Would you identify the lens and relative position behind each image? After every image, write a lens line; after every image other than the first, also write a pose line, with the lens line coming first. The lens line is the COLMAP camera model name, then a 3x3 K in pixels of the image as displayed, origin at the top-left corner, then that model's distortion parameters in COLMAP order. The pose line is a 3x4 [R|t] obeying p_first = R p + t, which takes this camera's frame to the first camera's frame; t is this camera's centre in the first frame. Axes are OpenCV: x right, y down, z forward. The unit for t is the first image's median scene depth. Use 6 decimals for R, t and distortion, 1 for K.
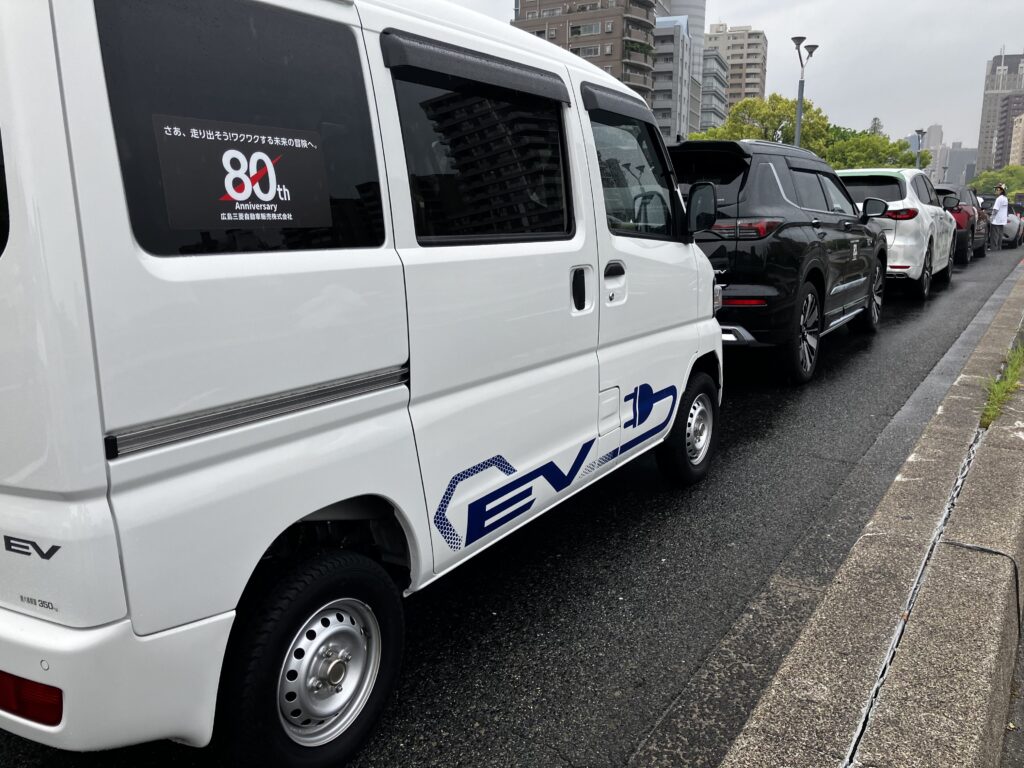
lens RADIAL K [[847.2, 0, 513.0], [0, 847.2, 387.1], [0, 0, 1]] dist [0.020258, -0.013825]
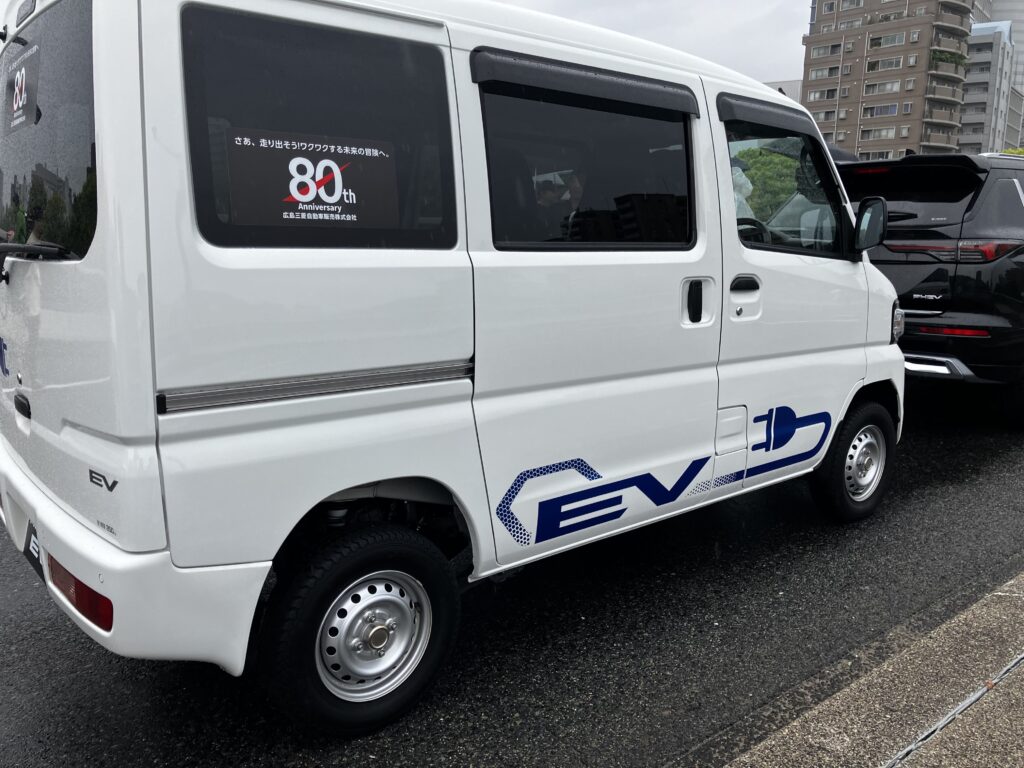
lens RADIAL K [[847.2, 0, 516.3], [0, 847.2, 382.2], [0, 0, 1]] dist [0.020258, -0.013825]
pose [[0.952689, 0.074164, -0.294761, 0.234177], [-0.081897, 0.996543, -0.013958, 0.011001], [0.292707, 0.037437, 0.955469, 0.003574]]
